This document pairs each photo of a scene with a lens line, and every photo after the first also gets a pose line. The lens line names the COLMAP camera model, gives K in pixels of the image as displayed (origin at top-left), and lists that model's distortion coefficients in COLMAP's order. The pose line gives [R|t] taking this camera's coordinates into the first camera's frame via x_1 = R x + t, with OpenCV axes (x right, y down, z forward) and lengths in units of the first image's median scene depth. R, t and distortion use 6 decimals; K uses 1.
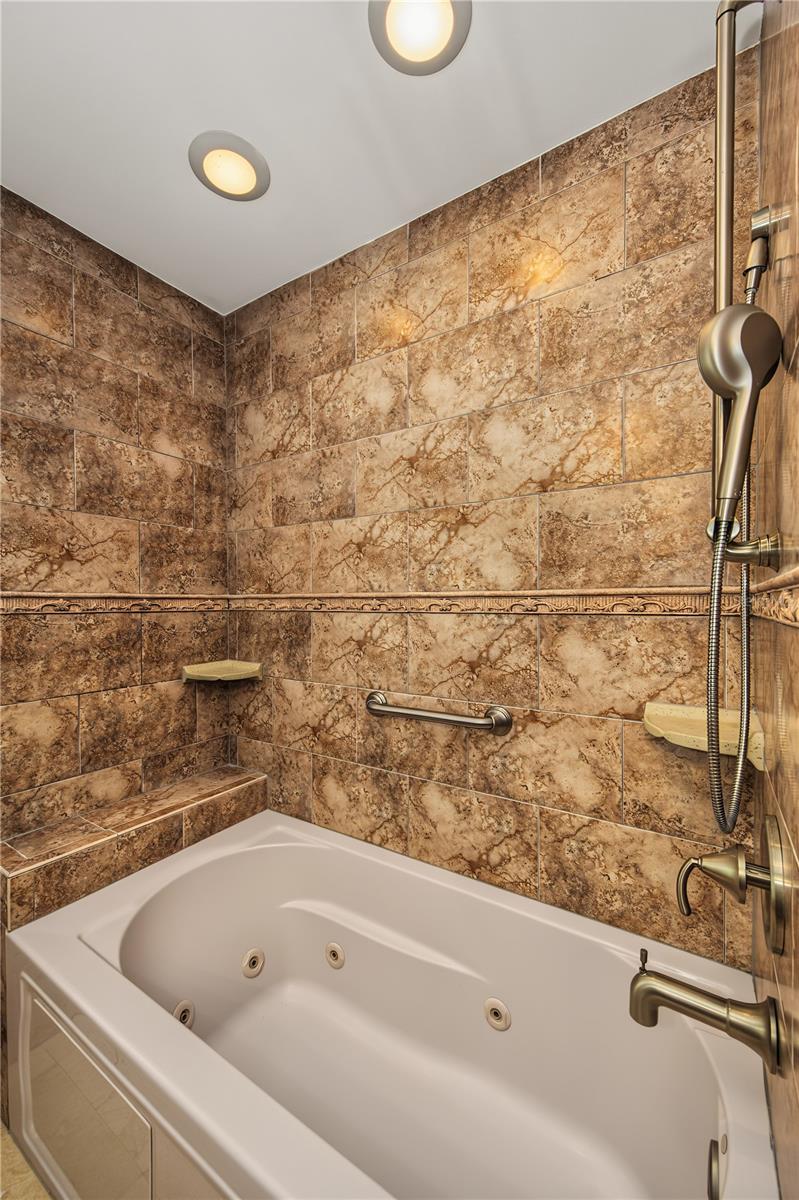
lens RADIAL K [[469.6, 0, 396.7], [0, 469.6, 606.6], [0, 0, 1]] dist [0.003827, -0.000990]
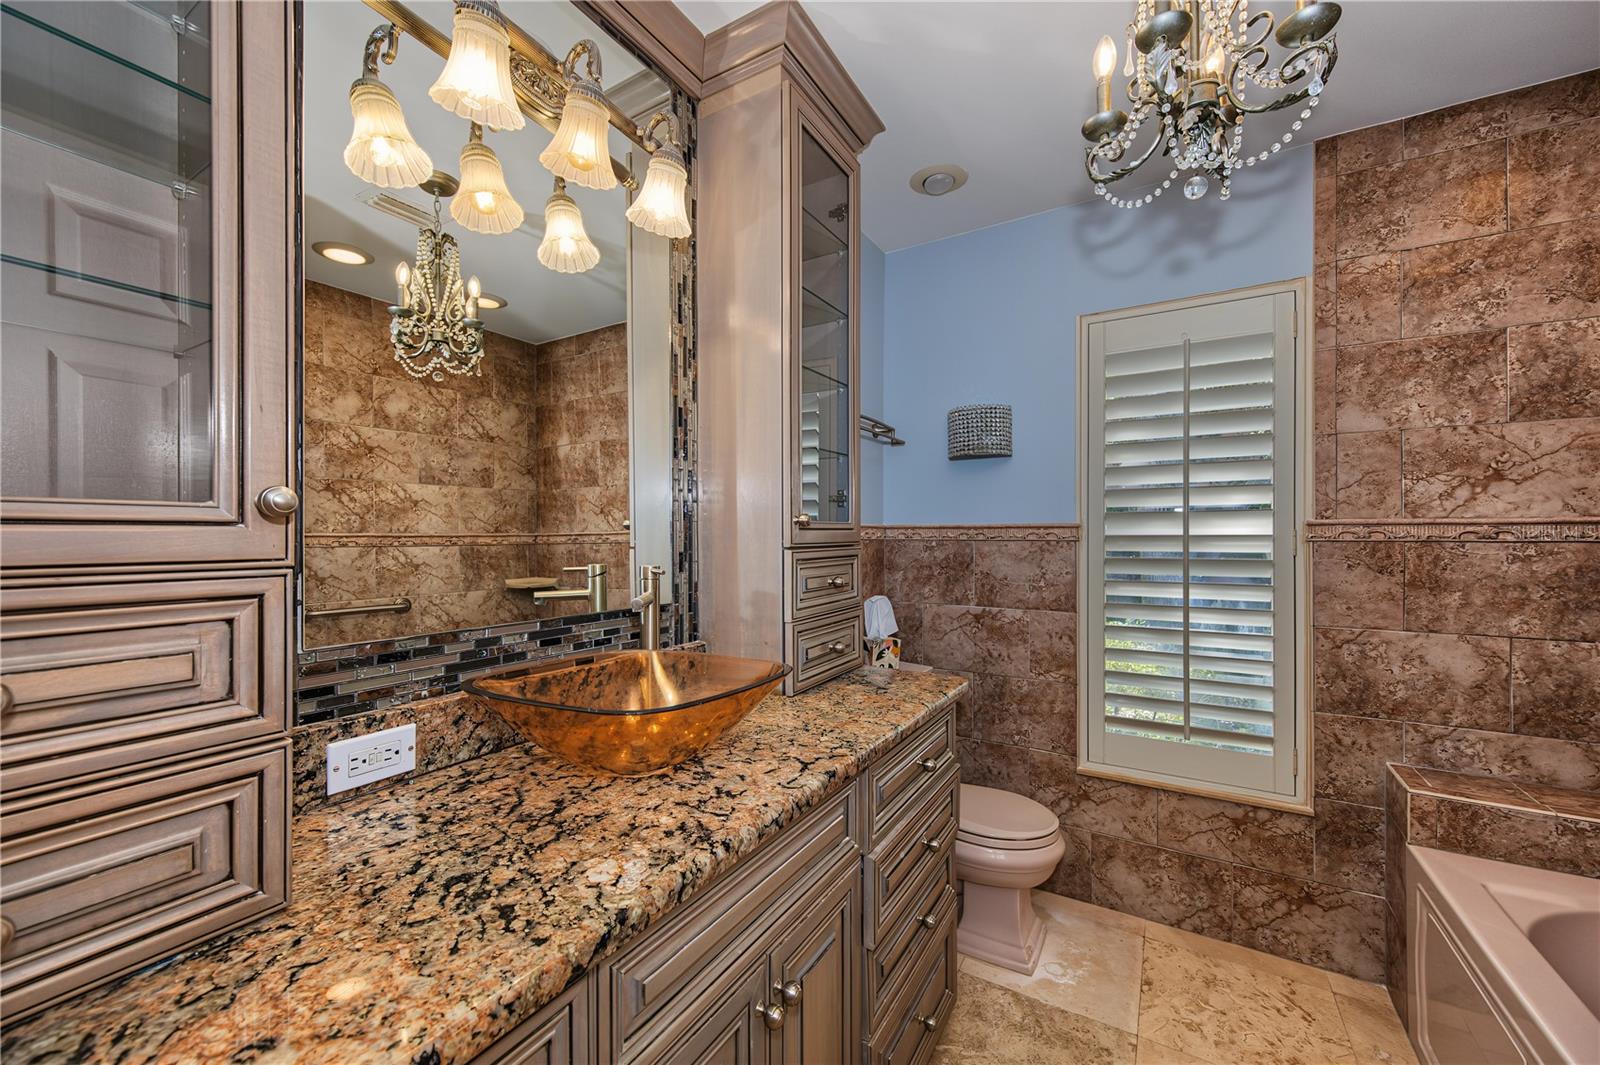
lens RADIAL K [[626.1, 0, 793.0], [0, 626.1, 536.3], [0, 0, 1]] dist [0.003827, -0.000990]
pose [[0.023368, 0.001951, -0.999725, 0.440726], [-0.007956, 0.999967, 0.001766, 0.012648], [0.999695, 0.007913, 0.023382, -0.332821]]
